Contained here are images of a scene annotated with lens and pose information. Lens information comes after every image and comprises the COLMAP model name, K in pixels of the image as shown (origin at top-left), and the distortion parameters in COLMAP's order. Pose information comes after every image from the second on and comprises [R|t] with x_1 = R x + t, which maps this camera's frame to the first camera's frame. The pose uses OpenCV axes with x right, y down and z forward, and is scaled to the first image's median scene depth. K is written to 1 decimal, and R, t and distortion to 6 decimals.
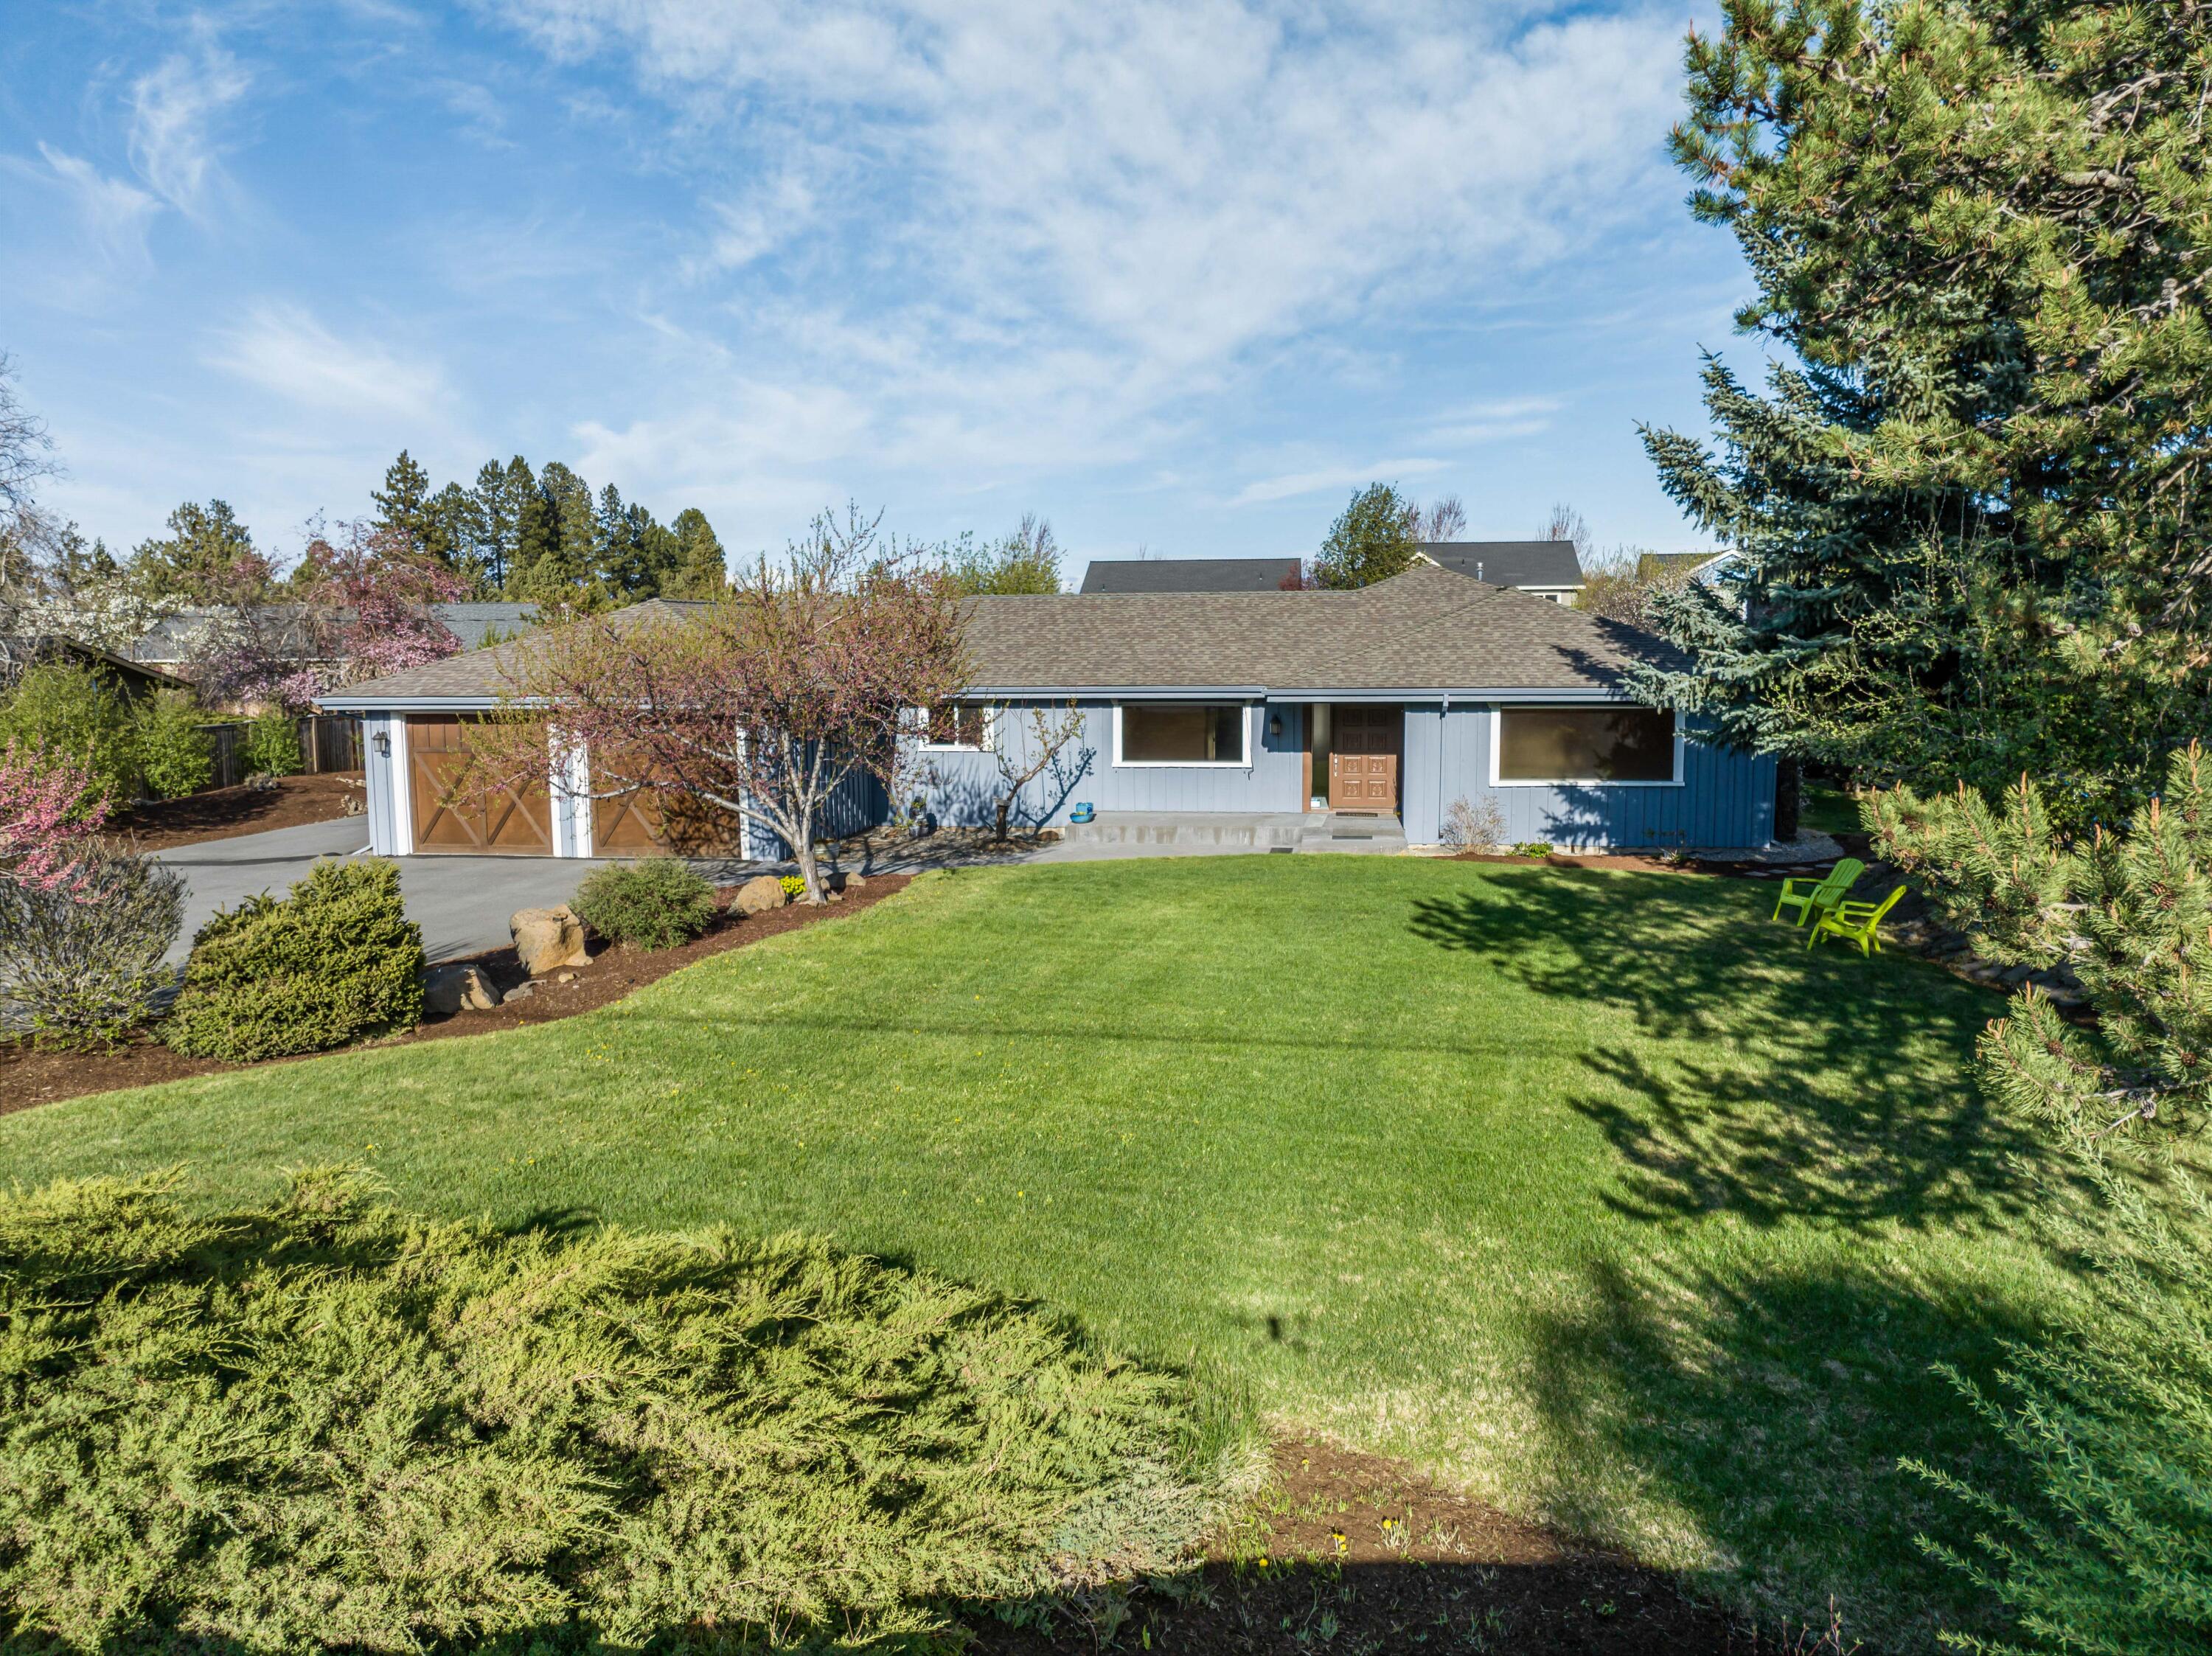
lens RADIAL K [[1606.9, 0, 1098.1], [0, 1606.9, 821.6], [0, 0, 1]] dist [-0.006982, -0.008416]
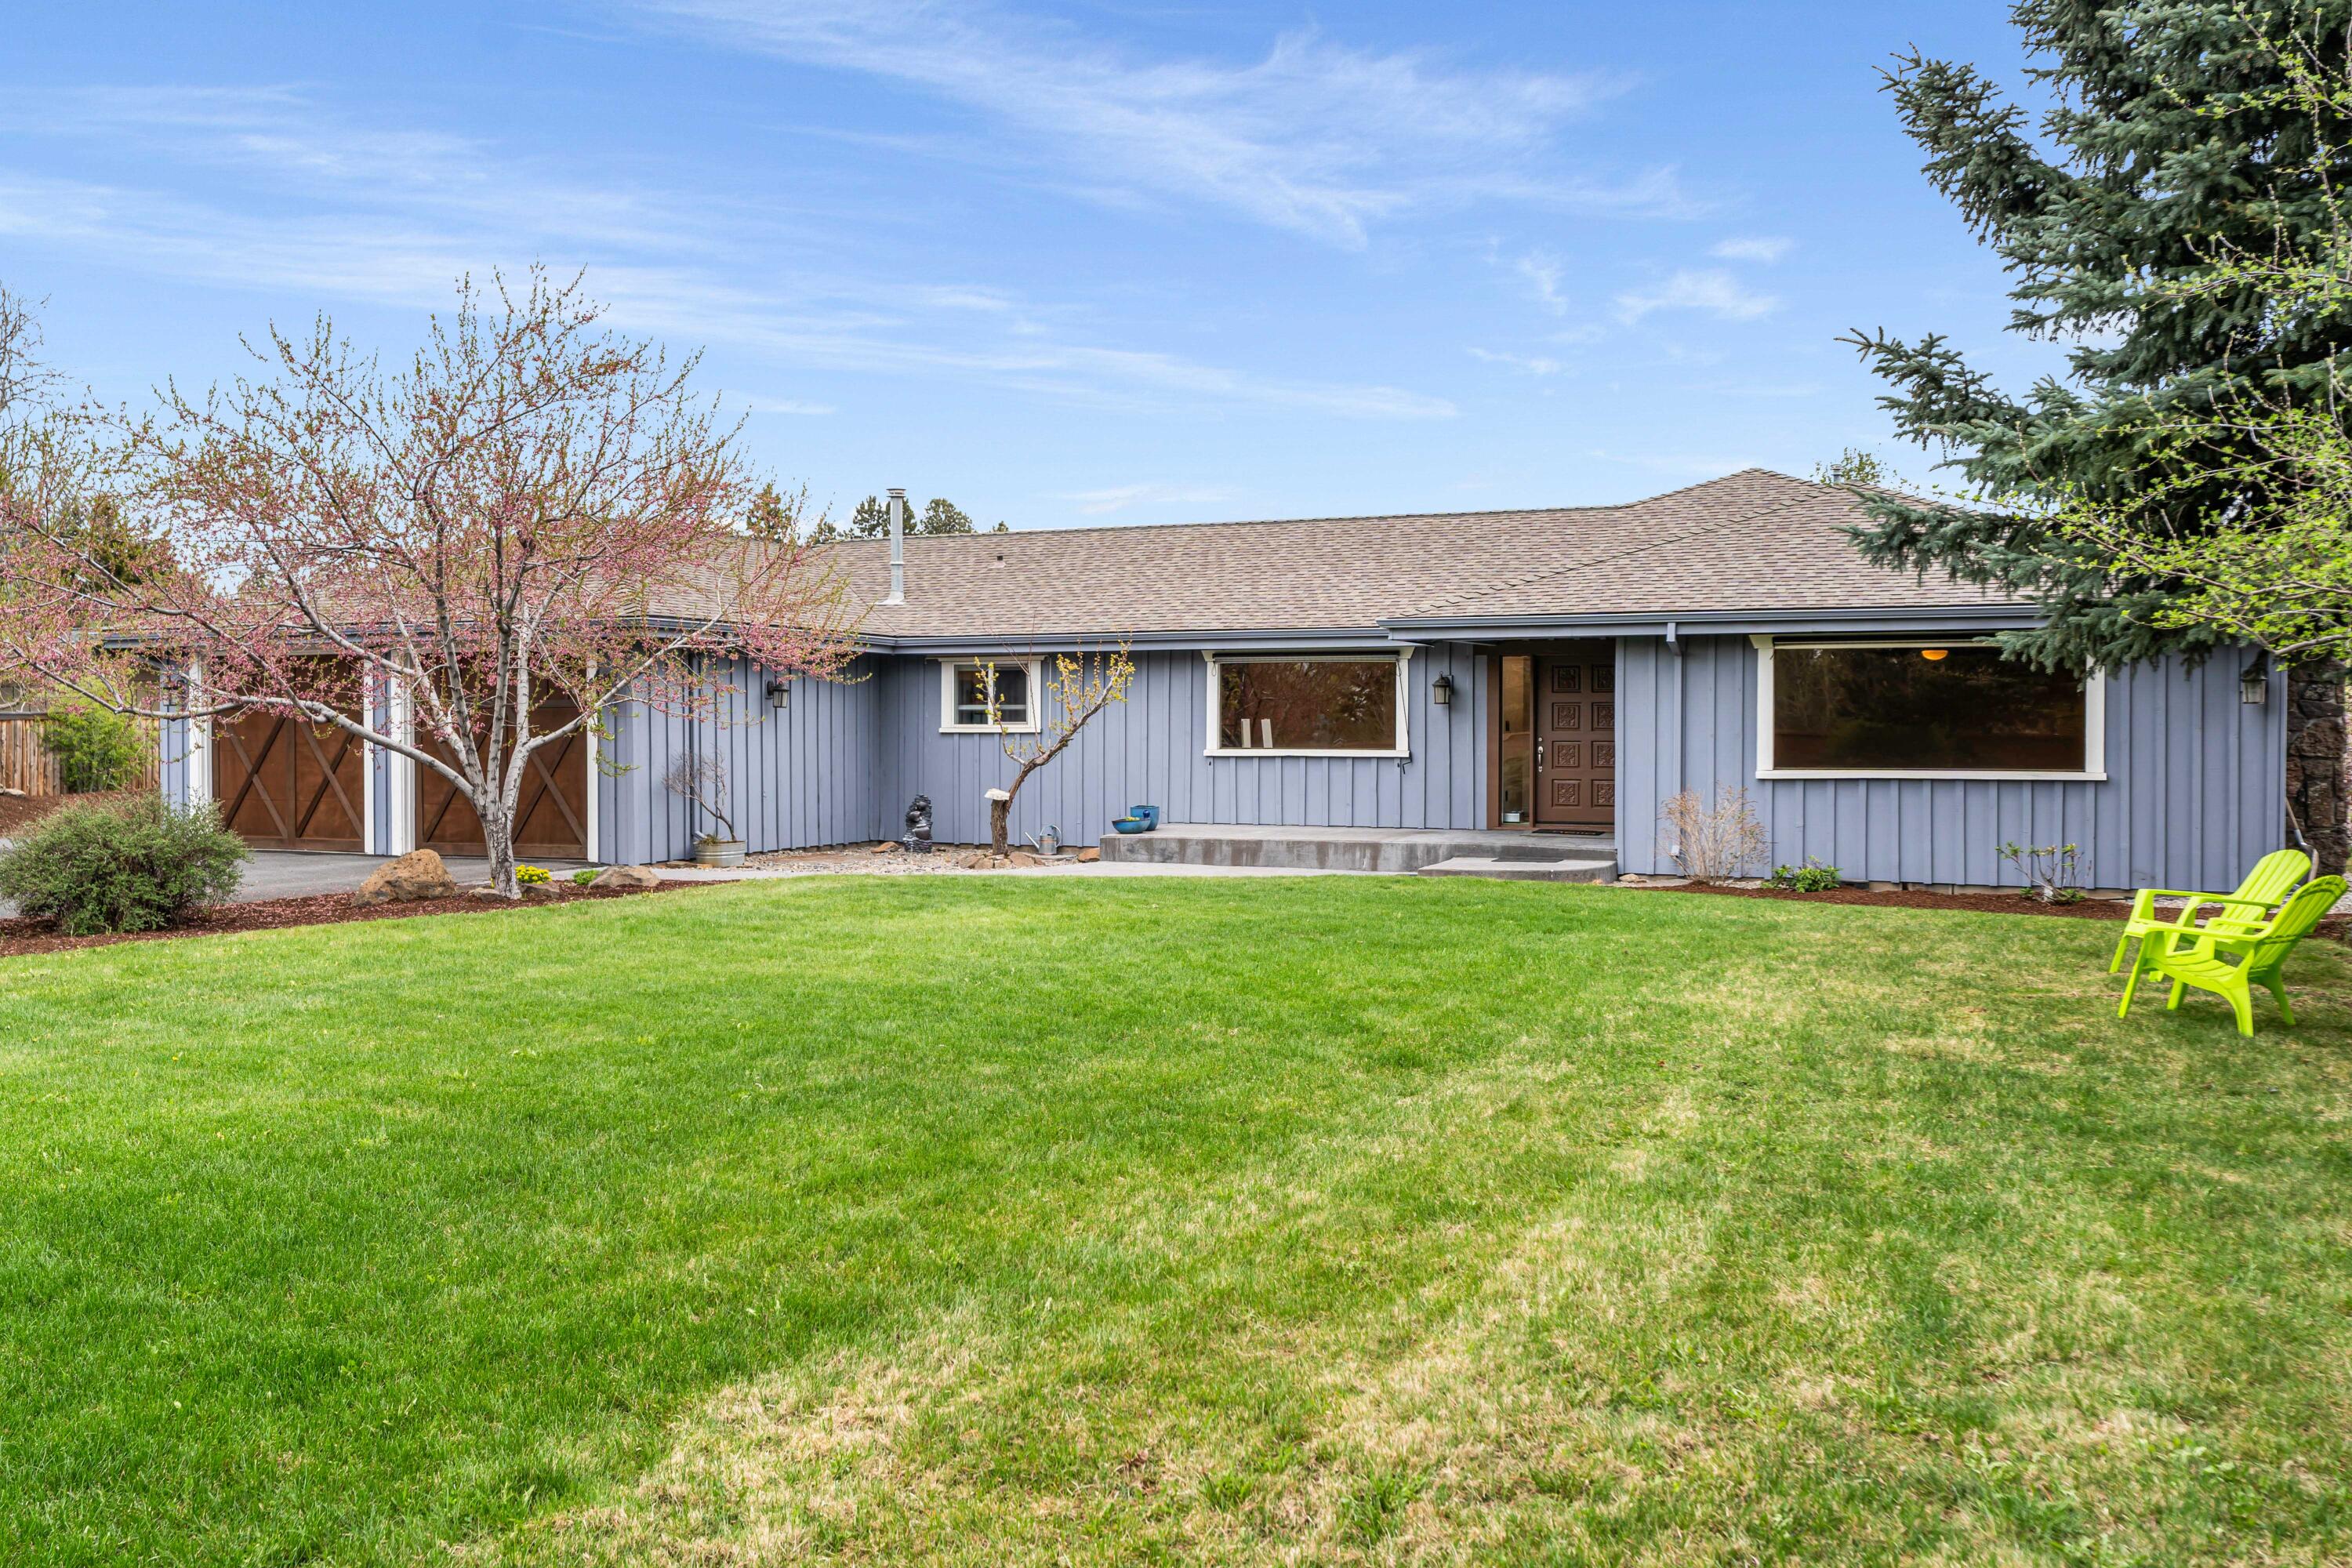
lens RADIAL K [[1924.4, 0, 1122.5], [0, 1924.4, 733.1], [0, 0, 1]] dist [0.017613, 0.003053]
pose [[0.966943, 0.007310, -0.254889, 0.182992], [-0.034050, 0.994338, -0.100658, 0.039098], [0.252710, 0.106010, 0.961717, 0.227654]]
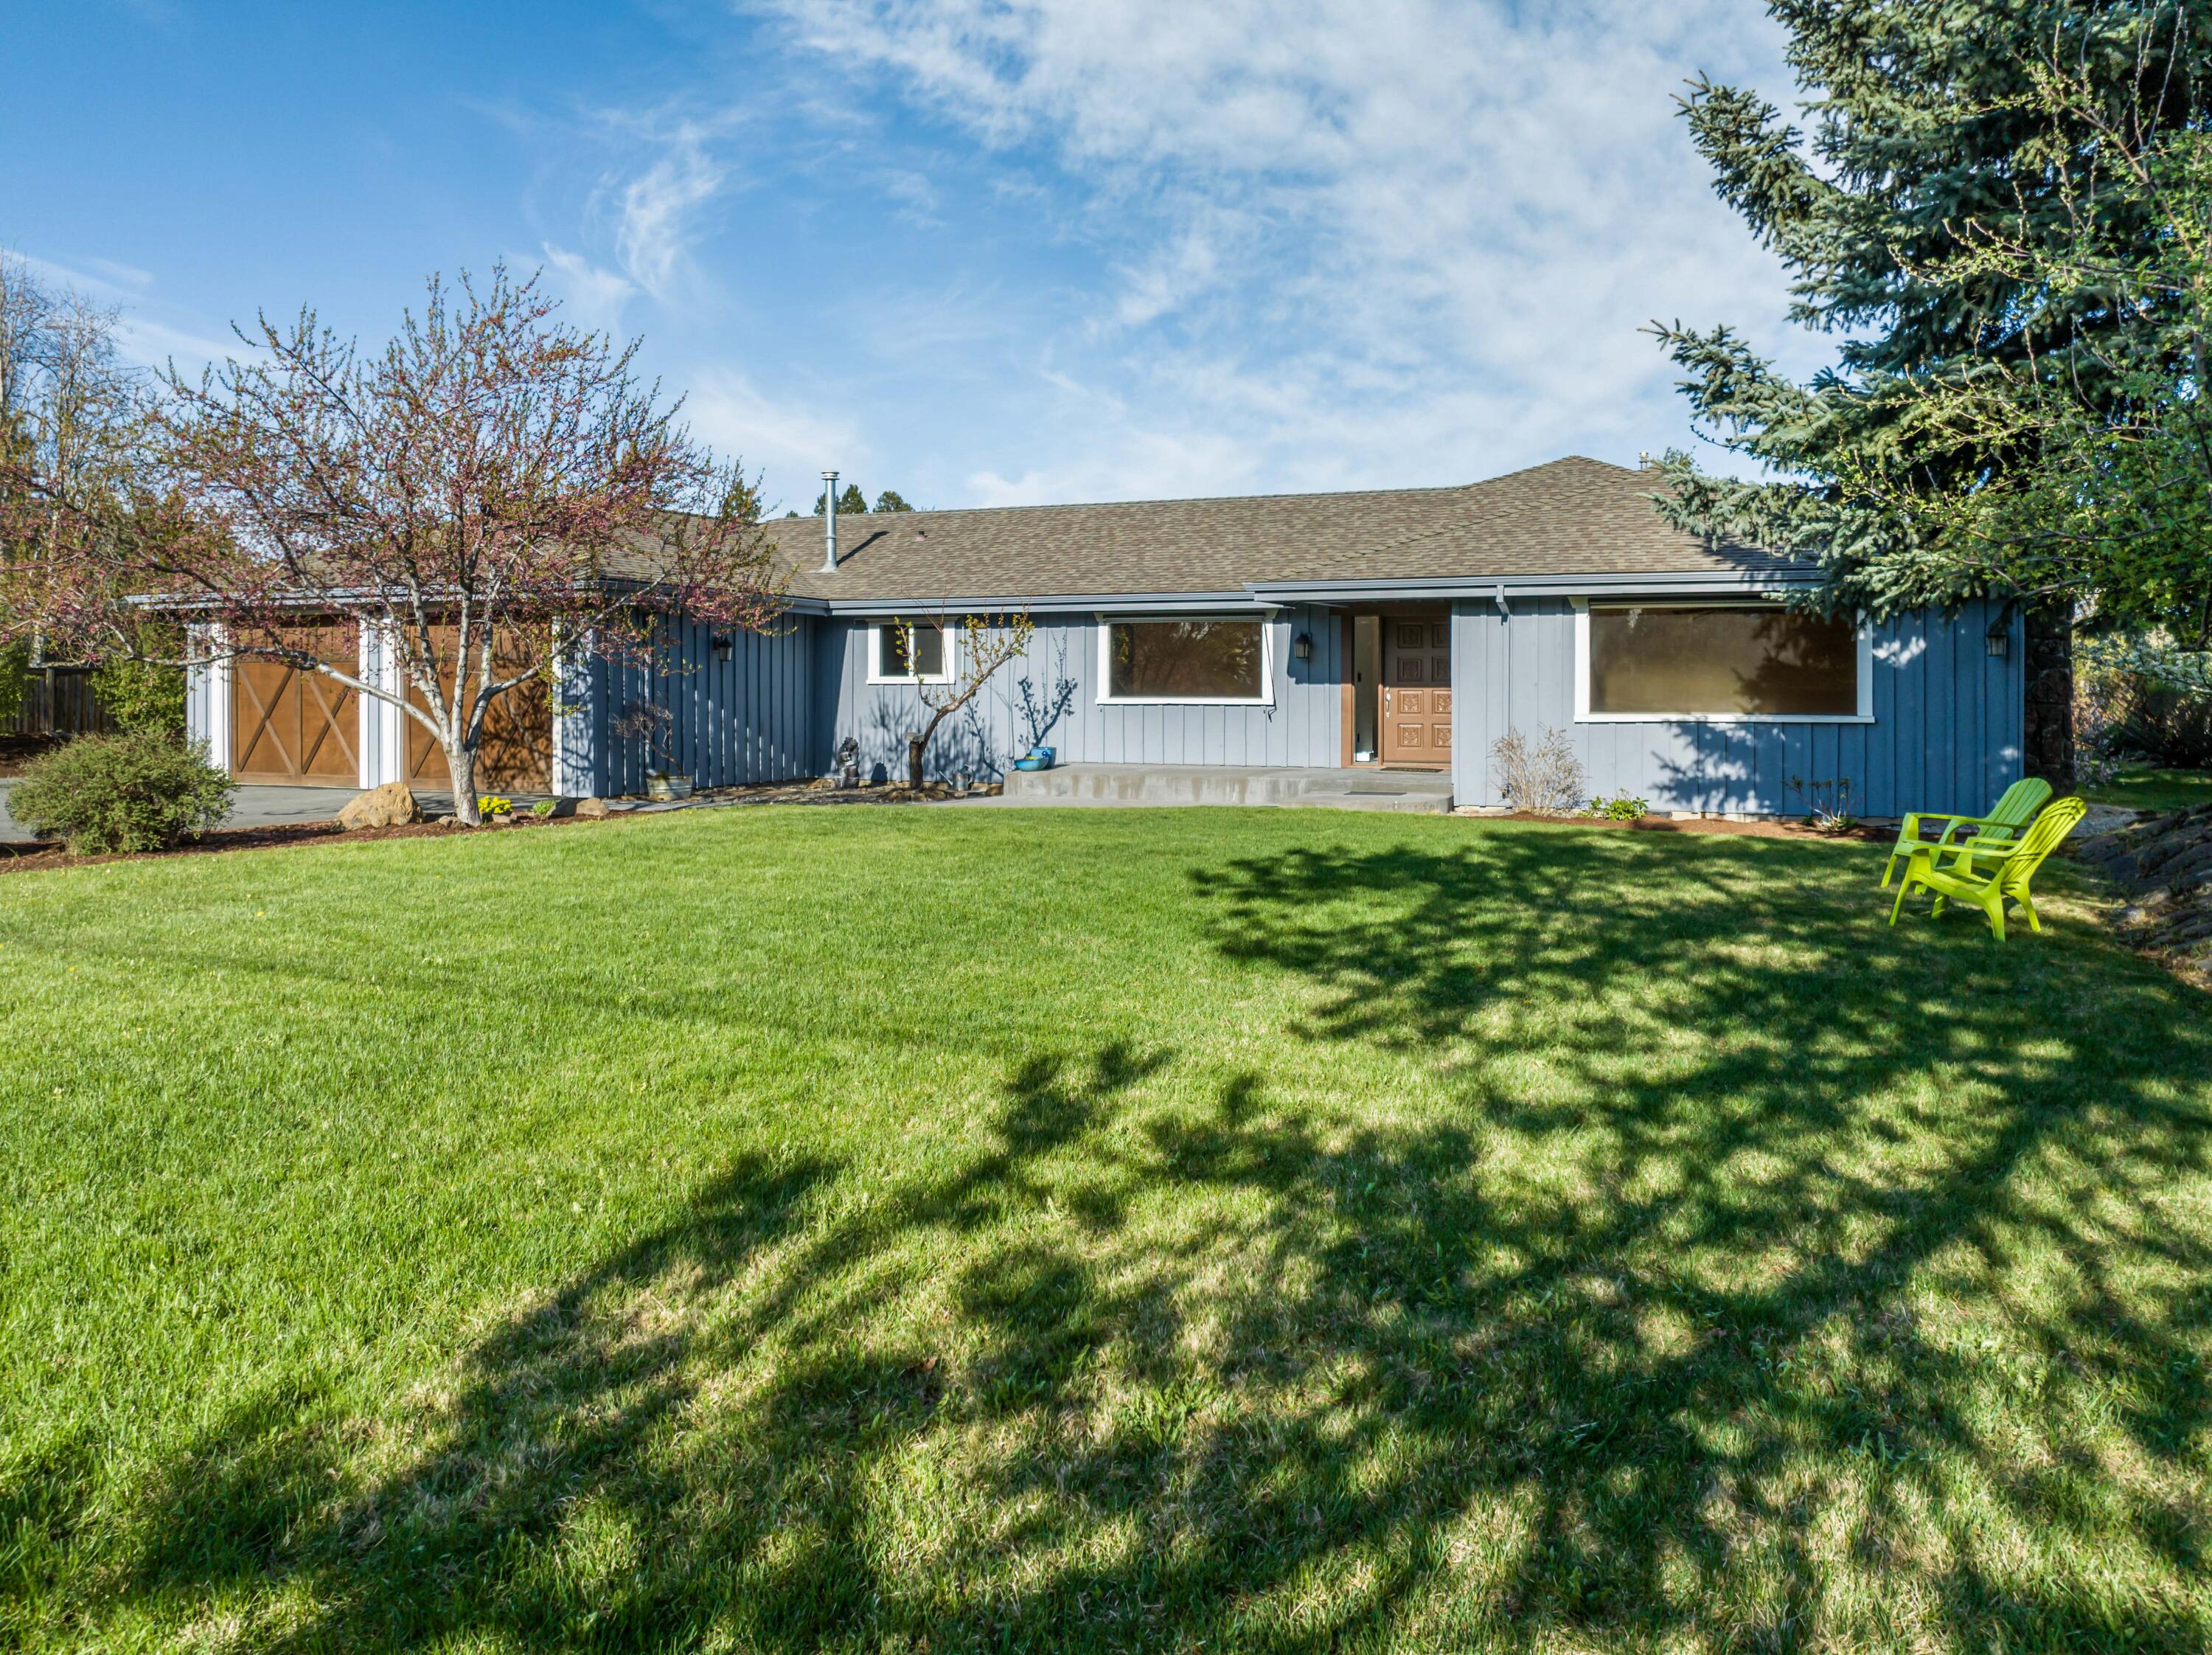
lens RADIAL K [[1638.6, 0, 1065.8], [0, 1638.6, 666.9], [0, 0, 1]] dist [-0.011223, -0.001415]
pose [[0.970100, 0.005532, -0.242643, 0.186911], [-0.035092, 0.992432, -0.117674, 0.041387], [0.240156, 0.122671, 0.962952, 0.251368]]
